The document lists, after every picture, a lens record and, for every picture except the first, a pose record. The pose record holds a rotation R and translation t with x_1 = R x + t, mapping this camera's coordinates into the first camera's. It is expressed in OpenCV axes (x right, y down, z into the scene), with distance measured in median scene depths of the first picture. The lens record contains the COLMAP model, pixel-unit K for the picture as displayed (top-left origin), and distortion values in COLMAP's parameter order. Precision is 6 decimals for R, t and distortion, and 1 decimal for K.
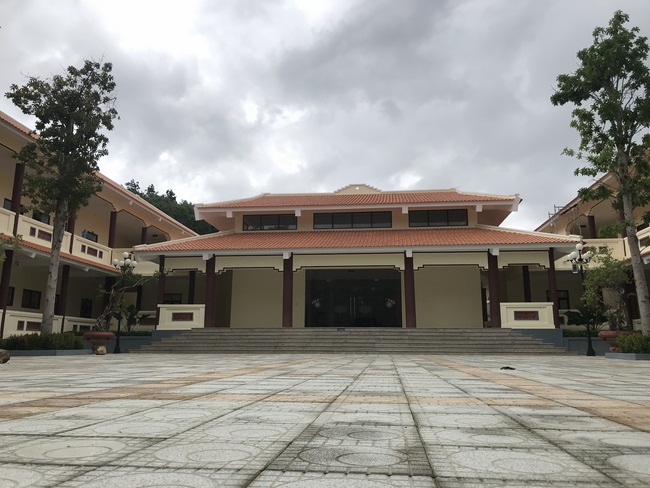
lens RADIAL K [[539.6, 0, 321.7], [0, 539.6, 232.0], [0, 0, 1]] dist [0.014700, 0.007819]
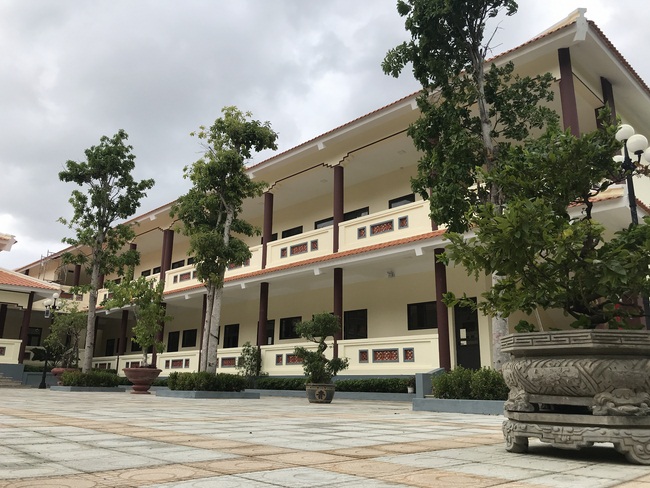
lens RADIAL K [[539.6, 0, 321.7], [0, 539.6, 232.0], [0, 0, 1]] dist [0.014700, 0.007819]
pose [[0.632959, 0.214155, 0.743976, -0.085856], [-0.172166, 0.975853, -0.134426, -0.060171], [-0.754799, -0.043001, 0.654545, -0.262650]]
